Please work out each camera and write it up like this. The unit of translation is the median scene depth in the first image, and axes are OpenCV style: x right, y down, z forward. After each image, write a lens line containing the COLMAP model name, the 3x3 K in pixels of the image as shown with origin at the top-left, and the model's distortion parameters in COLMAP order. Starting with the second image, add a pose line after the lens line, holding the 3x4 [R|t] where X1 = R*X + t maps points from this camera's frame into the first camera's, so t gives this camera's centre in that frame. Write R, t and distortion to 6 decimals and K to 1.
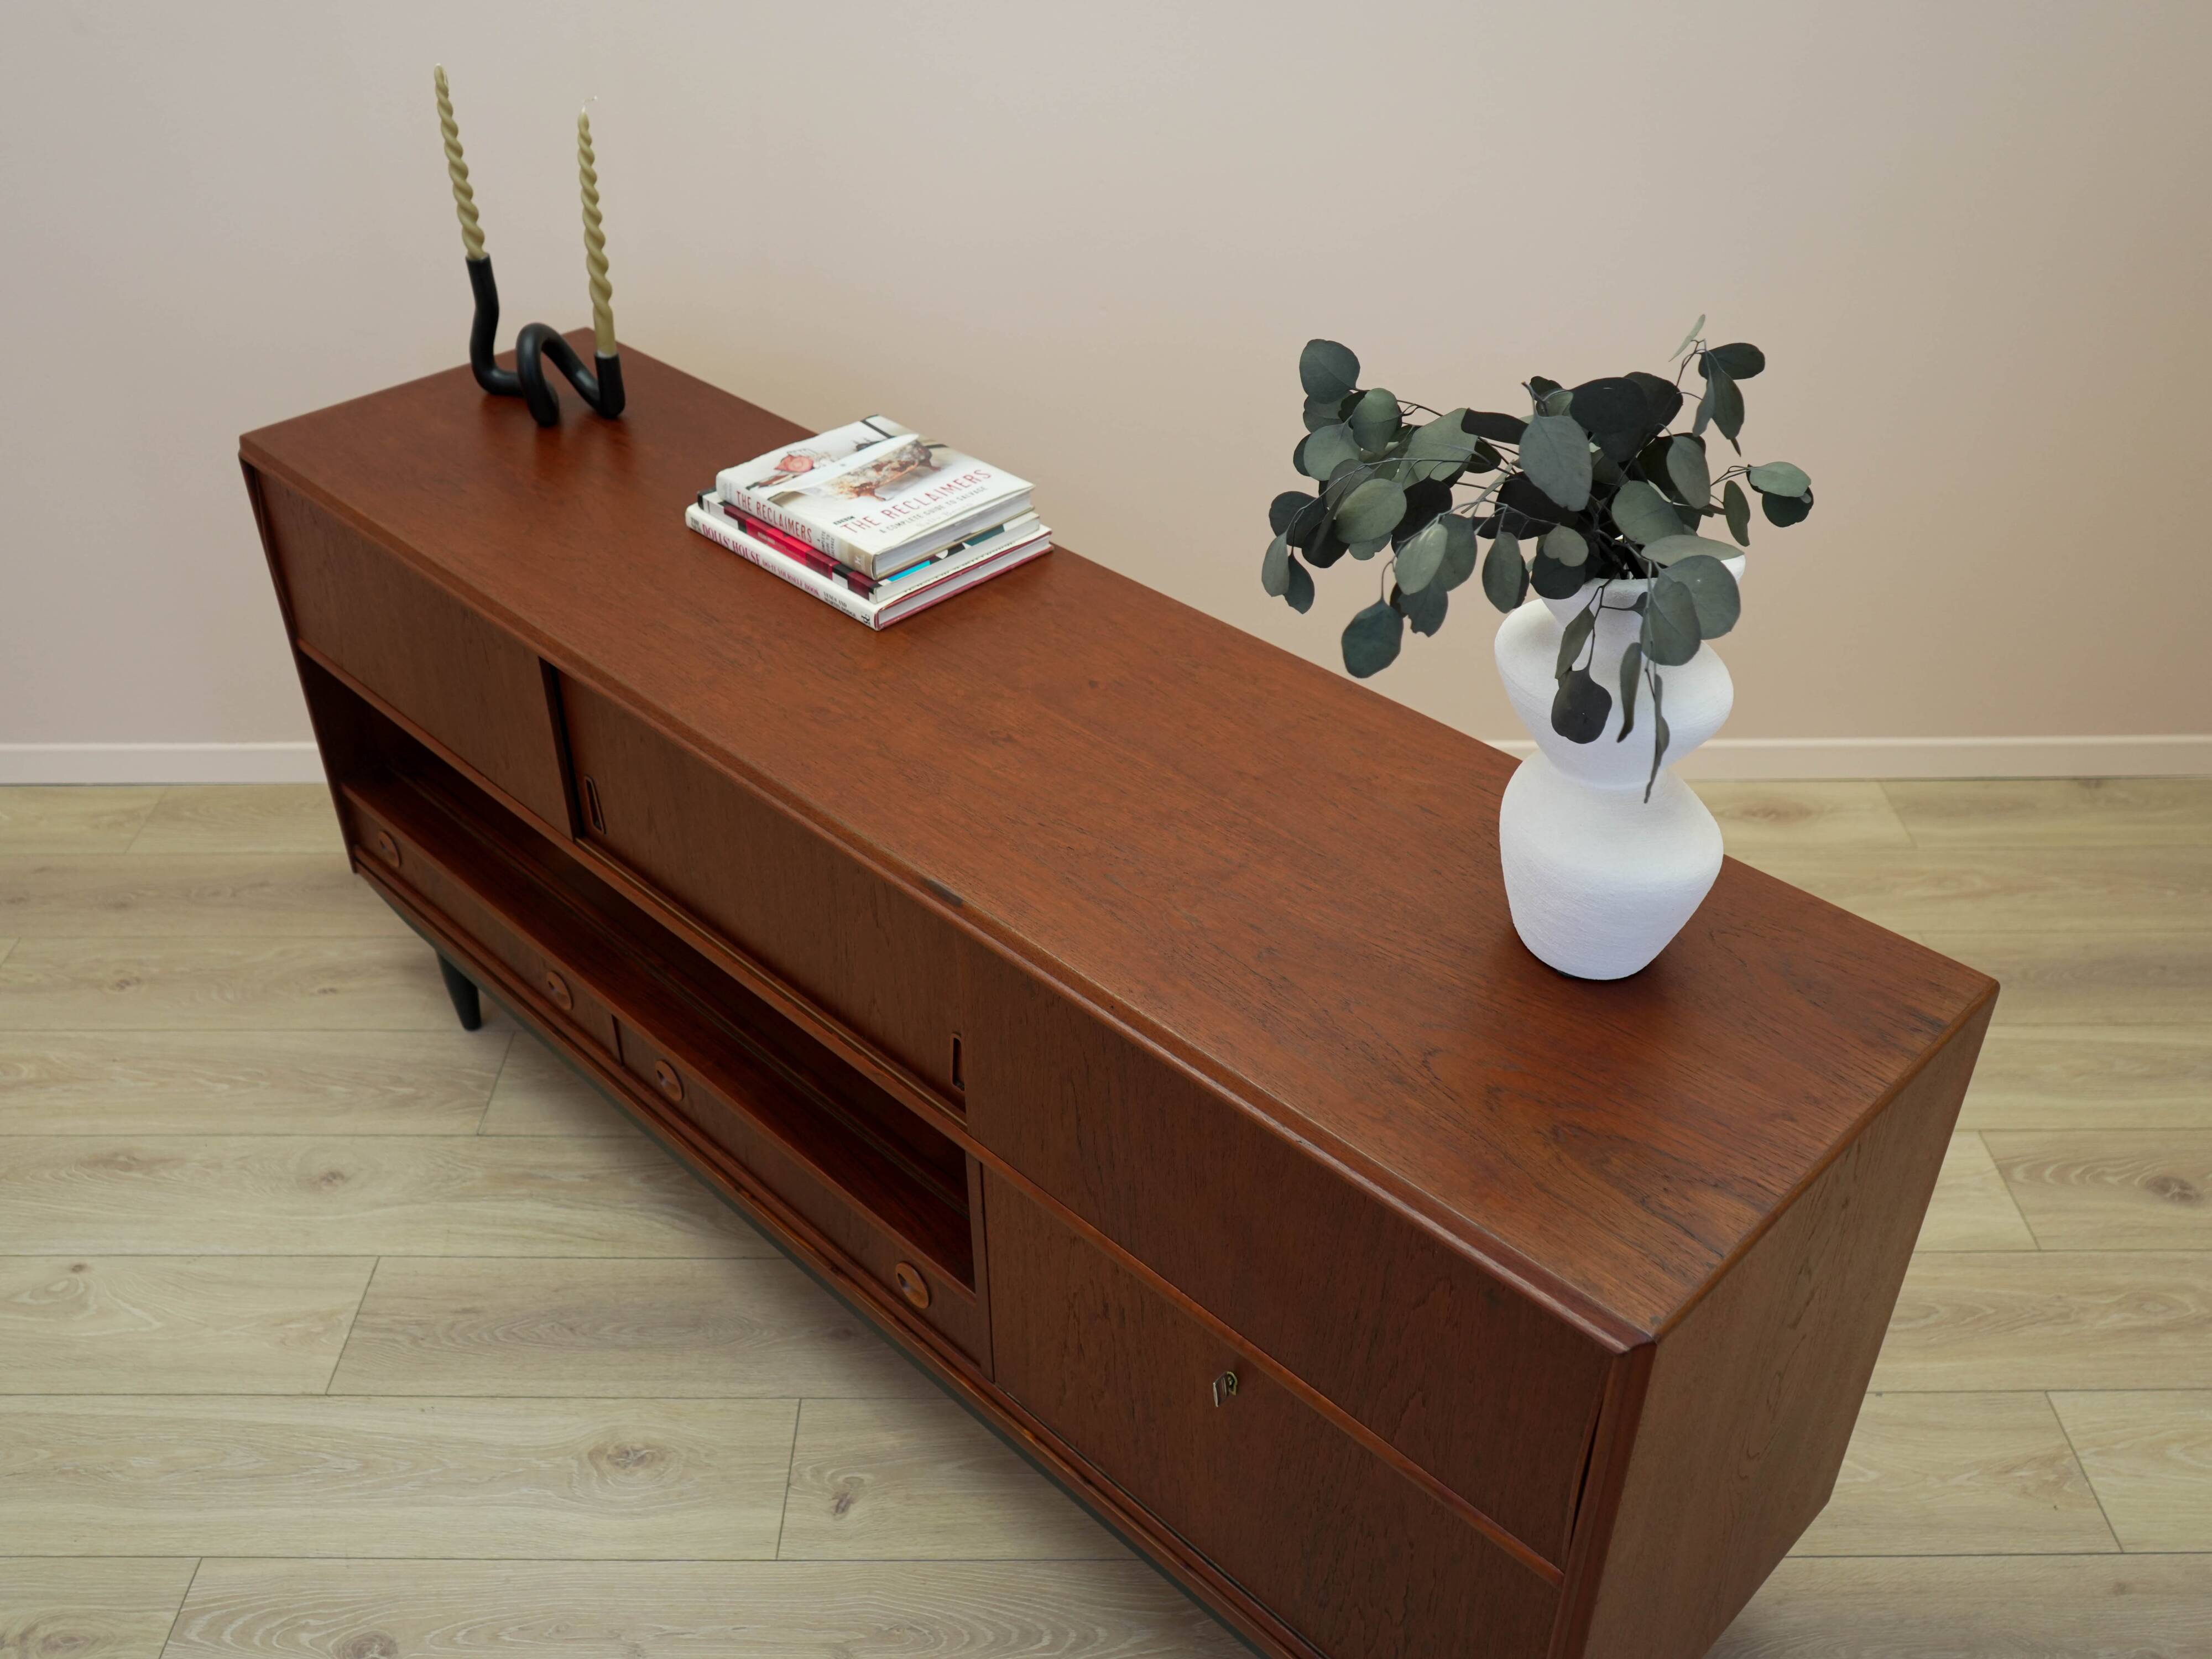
lens RADIAL K [[1965.6, 0, 1106.0], [0, 1965.6, 829.5], [0, 0, 1]] dist [-0.025238, 0.016273]
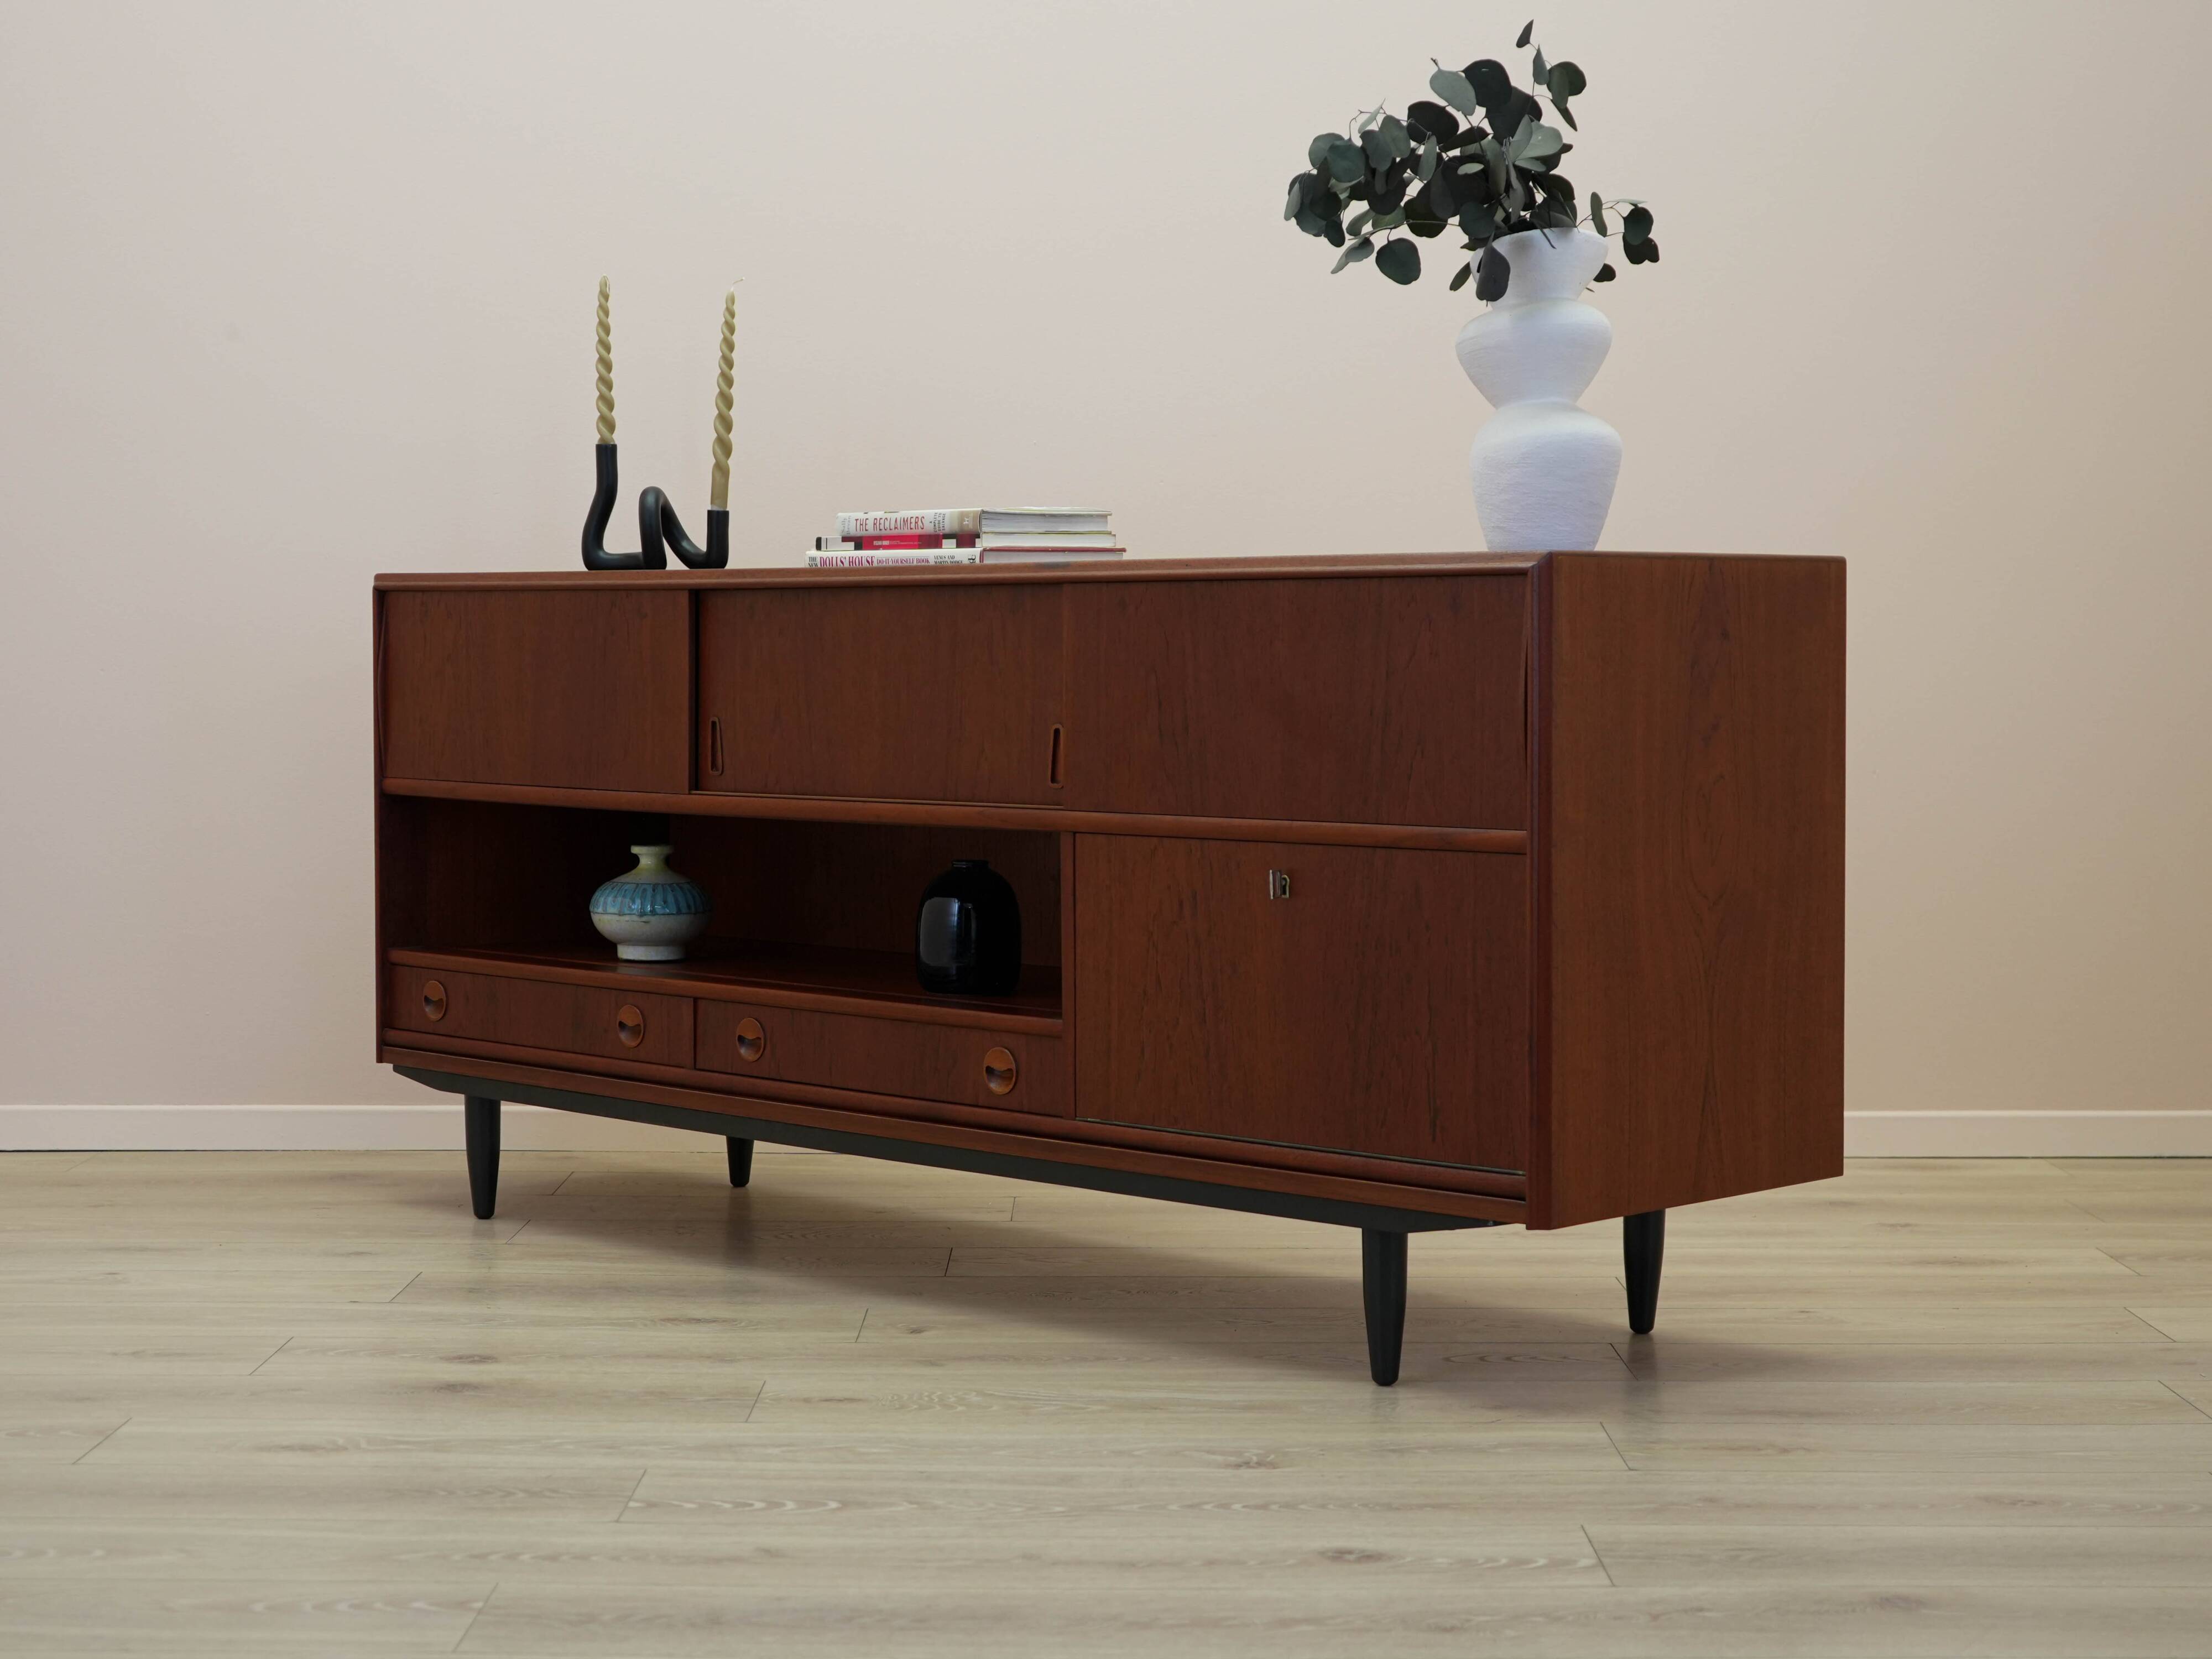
lens RADIAL K [[3747.7, 0, 1106.0], [0, 3747.7, 829.5], [0, 0, 1]] dist [-0.031166, -0.007014]
pose [[0.999990, 0.002147, -0.003855, -0.031695], [-0.003873, 0.845550, -0.533882, 1.224223], [0.002113, 0.533892, 0.845550, -0.817713]]
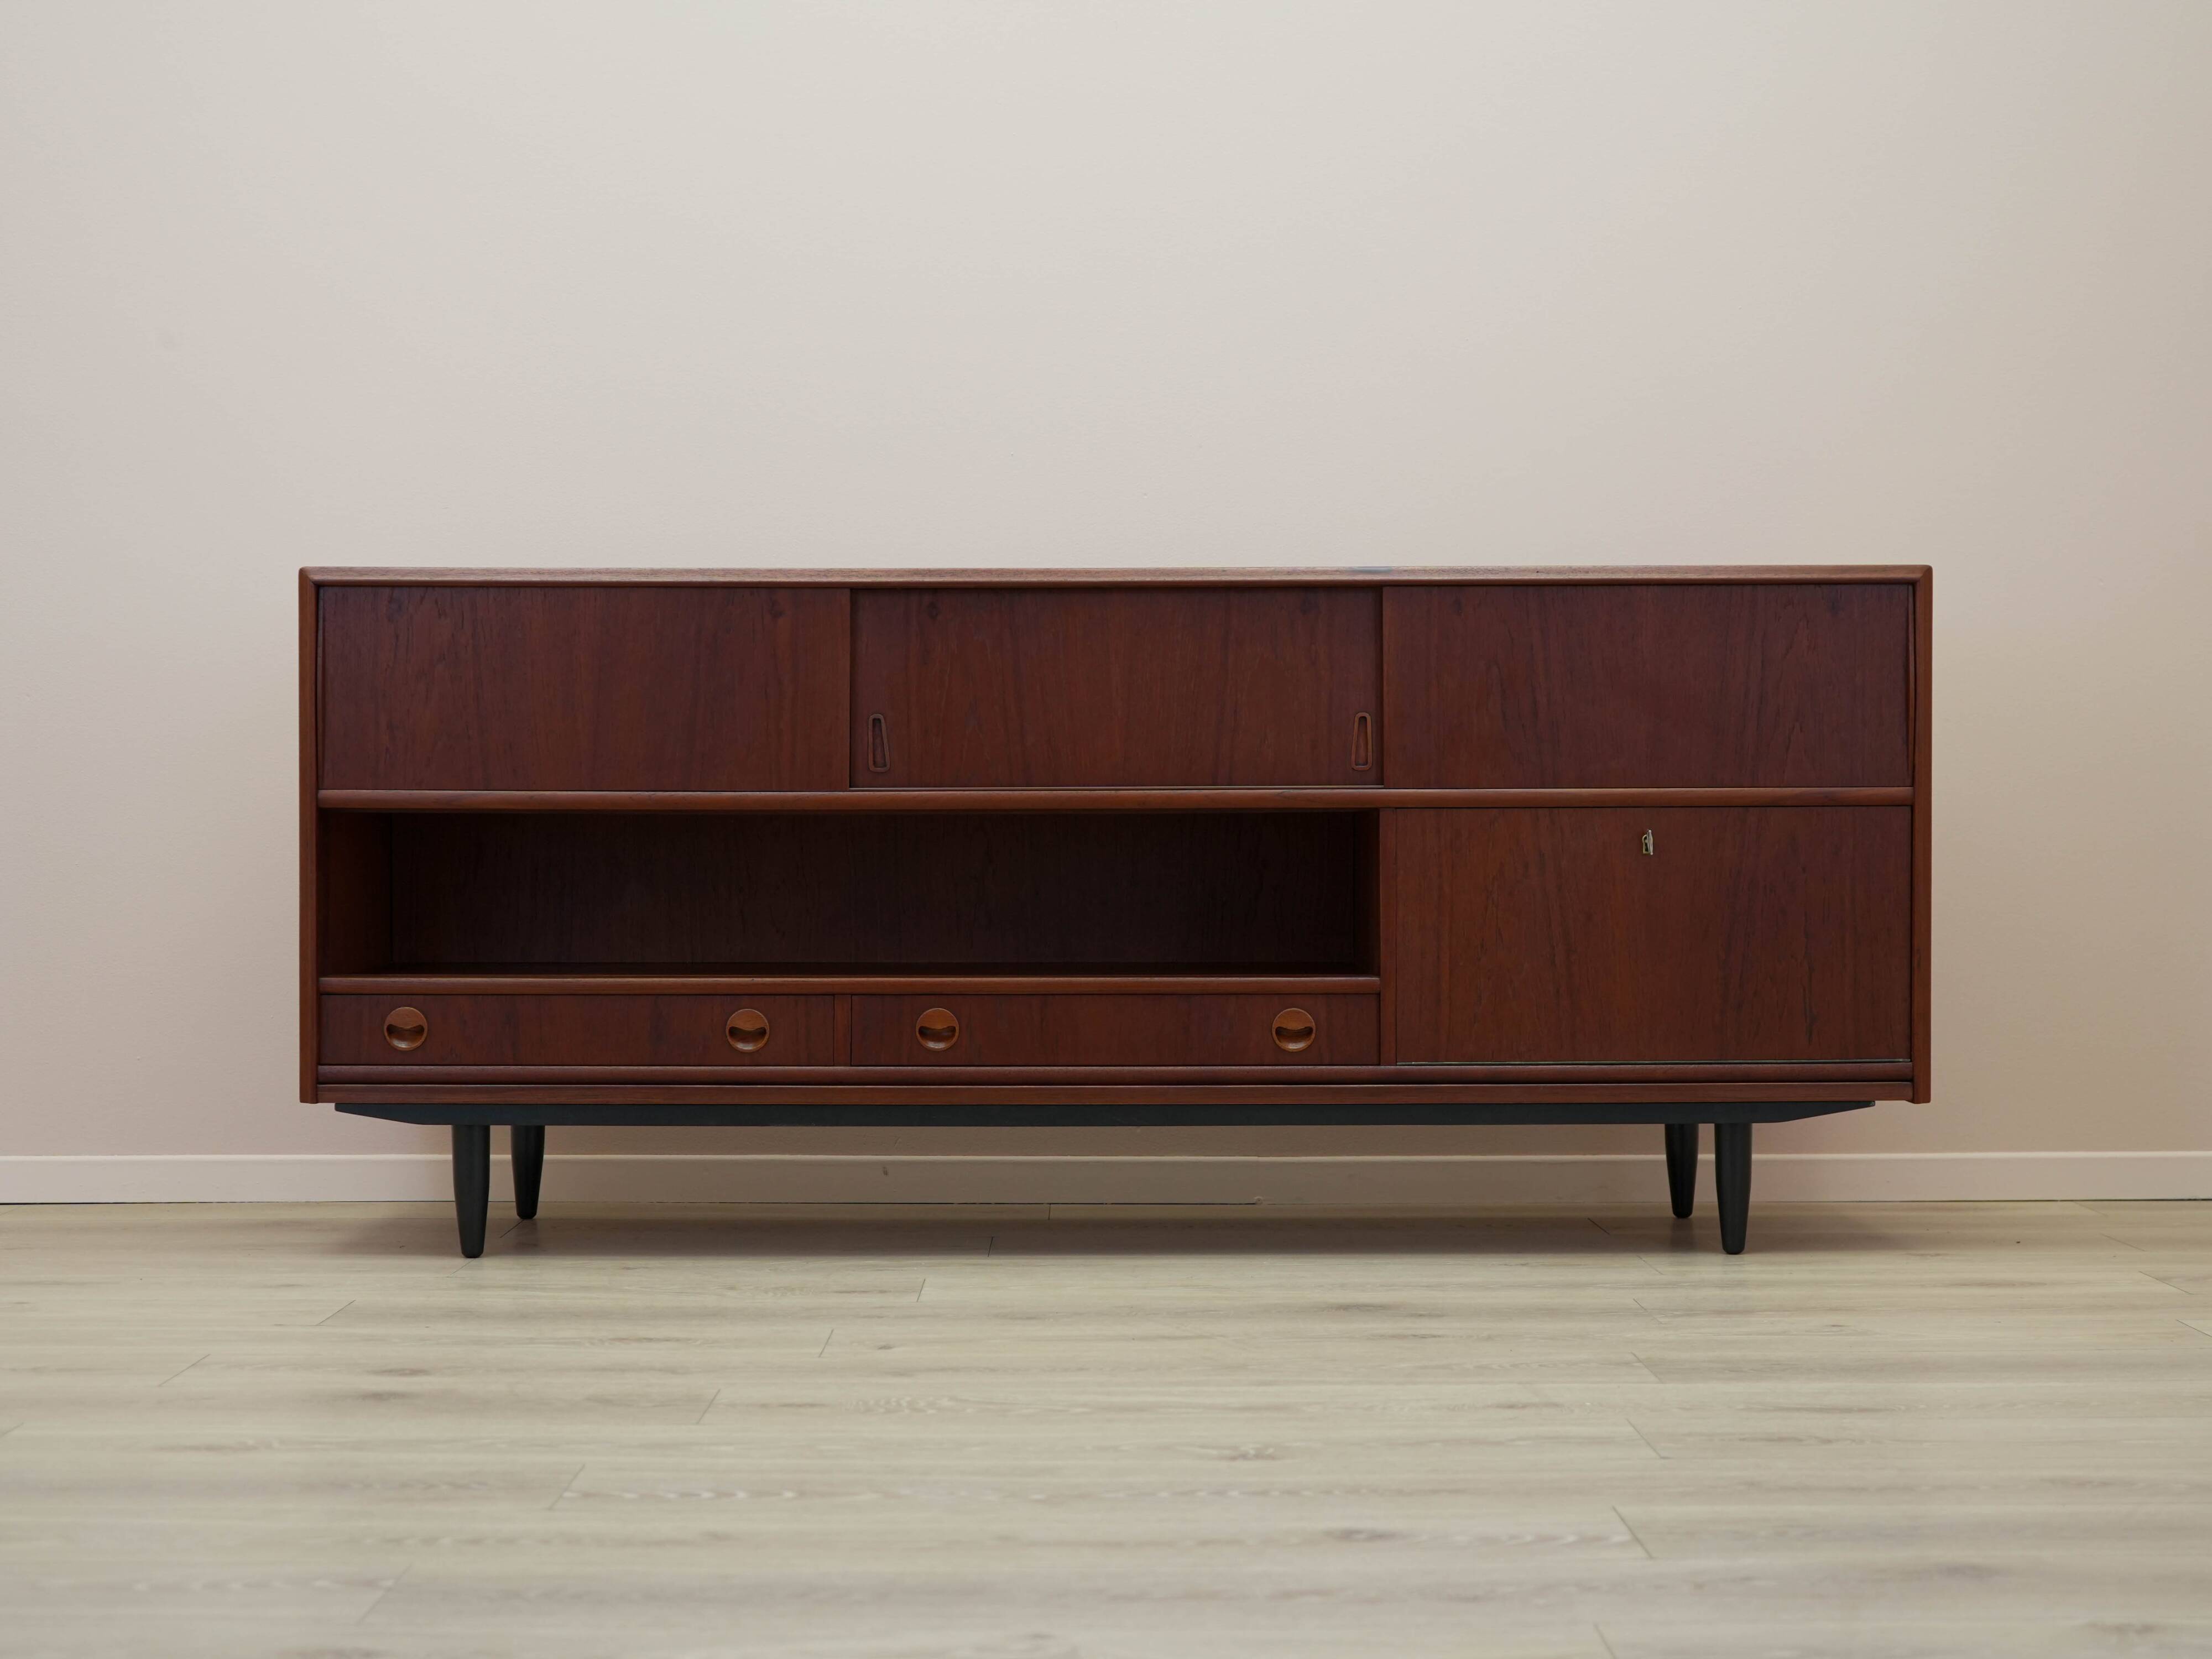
lens RADIAL K [[3747.7, 0, 1106.0], [0, 3747.7, 829.5], [0, 0, 1]] dist [-0.031166, -0.007014]
pose [[0.704923, 0.002181, 0.709281, -1.786758], [0.409394, 0.815353, -0.409386, 1.015394], [-0.579206, 0.578961, 0.573868, -0.302802]]
